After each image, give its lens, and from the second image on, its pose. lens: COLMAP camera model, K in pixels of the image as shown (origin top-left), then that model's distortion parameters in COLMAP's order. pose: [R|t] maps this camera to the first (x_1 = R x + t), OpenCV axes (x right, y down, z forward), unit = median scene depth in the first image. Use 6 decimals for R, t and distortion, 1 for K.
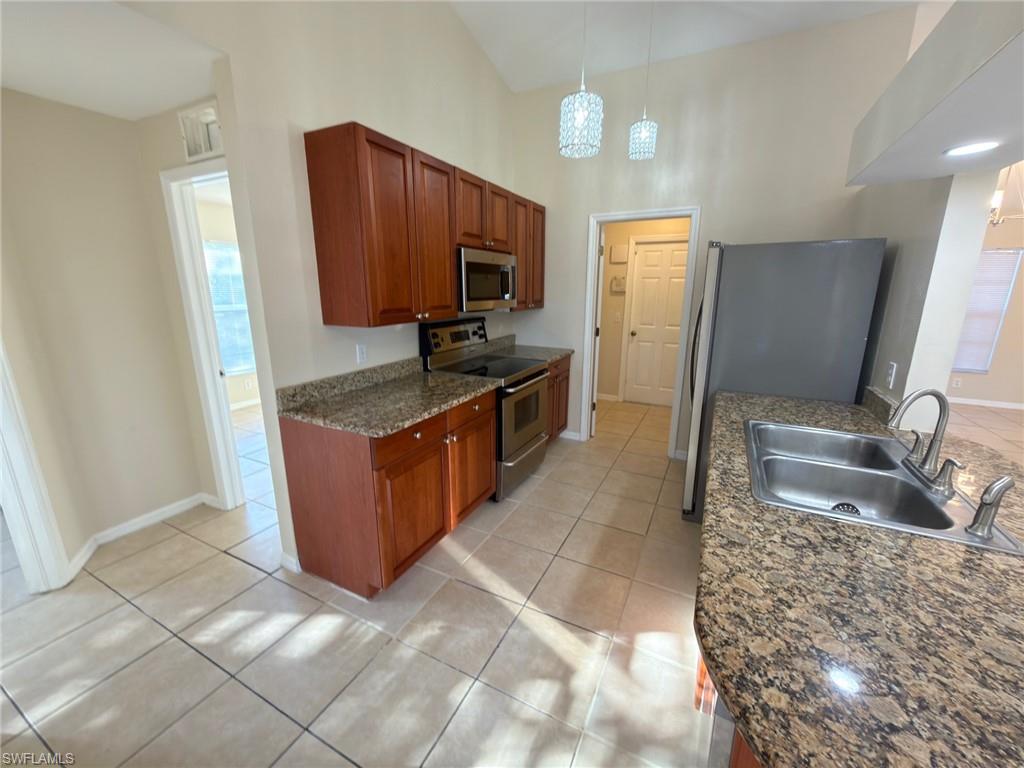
lens RADIAL K [[408.1, 0, 513.5], [0, 408.1, 387.5], [0, 0, 1]] dist [0.001679, -0.000118]
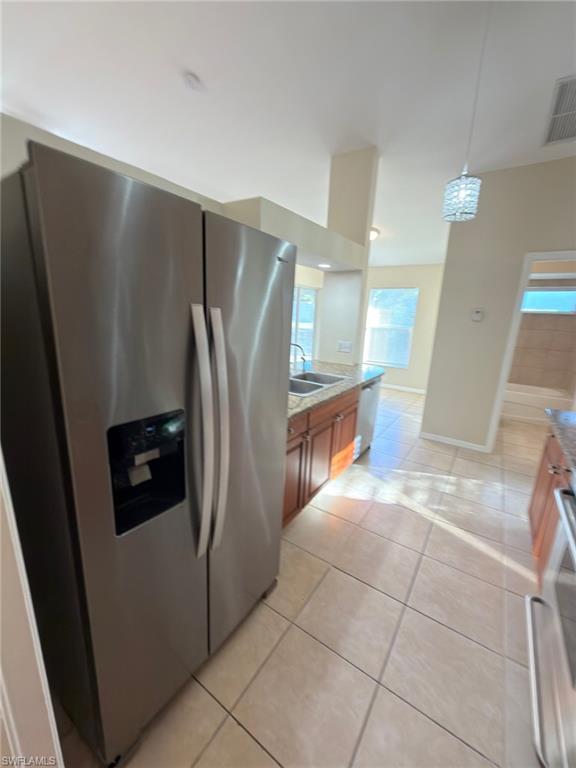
lens RADIAL K [[306.1, 0, 282.0], [0, 306.1, 386.5], [0, 0, 1]] dist [0.001679, -0.000118]
pose [[-0.989120, -0.061263, 0.133747, 0.473566], [0.006421, 0.890315, 0.455300, -0.448780], [-0.146970, 0.451205, -0.880235, 1.885690]]
